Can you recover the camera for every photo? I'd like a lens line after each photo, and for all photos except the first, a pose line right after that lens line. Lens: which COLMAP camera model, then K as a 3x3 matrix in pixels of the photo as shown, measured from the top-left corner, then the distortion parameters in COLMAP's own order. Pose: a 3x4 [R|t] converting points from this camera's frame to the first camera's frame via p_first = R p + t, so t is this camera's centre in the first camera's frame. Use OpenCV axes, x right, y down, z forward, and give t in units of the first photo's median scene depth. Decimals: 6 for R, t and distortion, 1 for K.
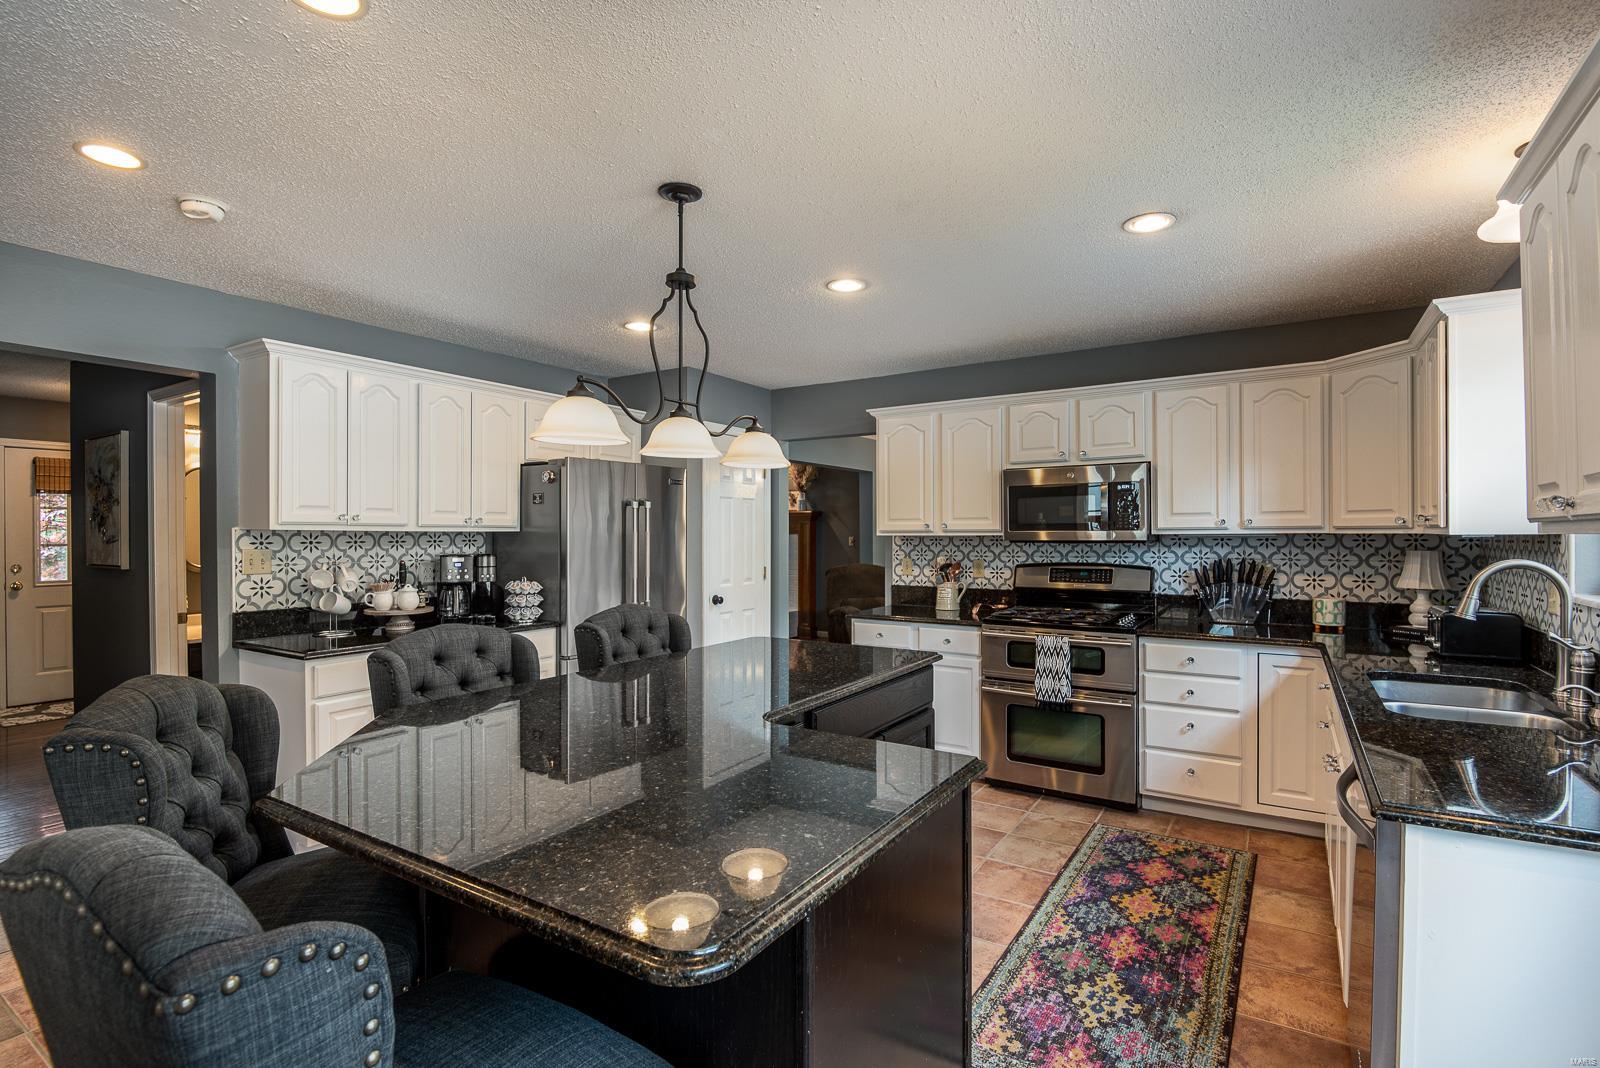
lens RADIAL K [[760.6, 0, 826.1], [0, 760.6, 537.6], [0, 0, 1]] dist [0.001422, 0.000084]
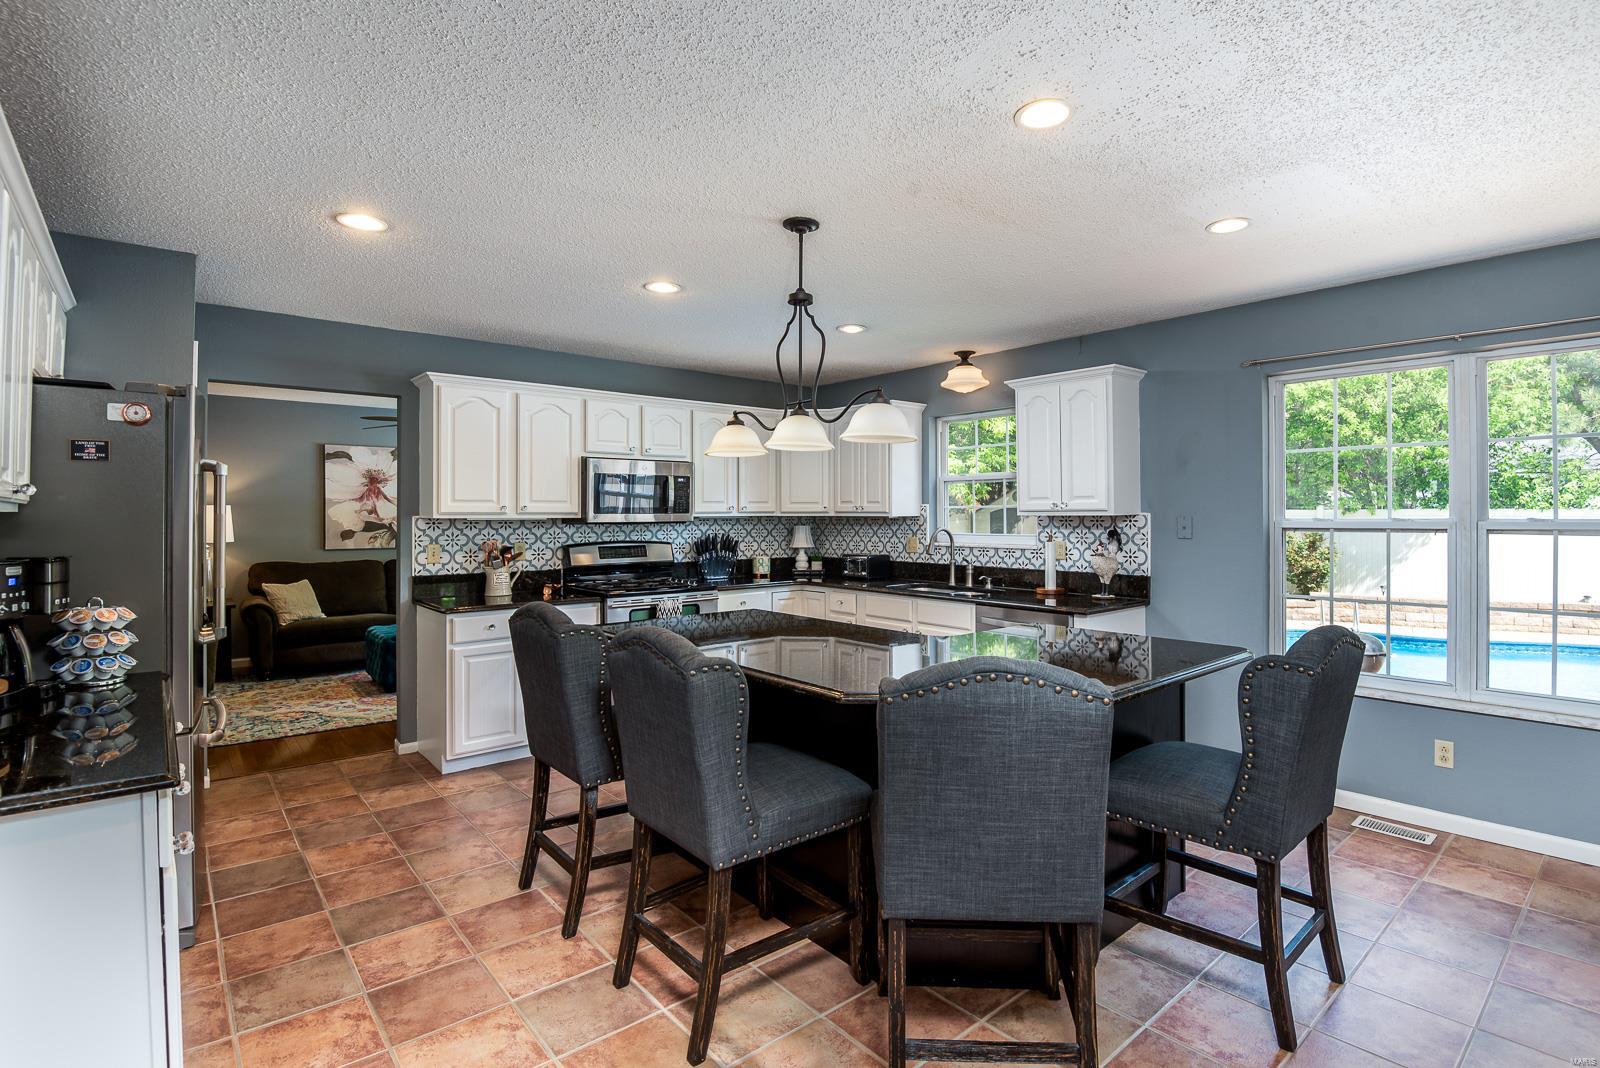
lens RADIAL K [[767.9, 0, 812.3], [0, 767.9, 509.7], [0, 0, 1]] dist [0.000175, -0.000015]
pose [[0.316443, 0.007449, 0.948582, -0.824577], [0.007563, 0.999918, -0.010375, -0.001137], [-0.948581, 0.010458, 0.316361, 0.387281]]
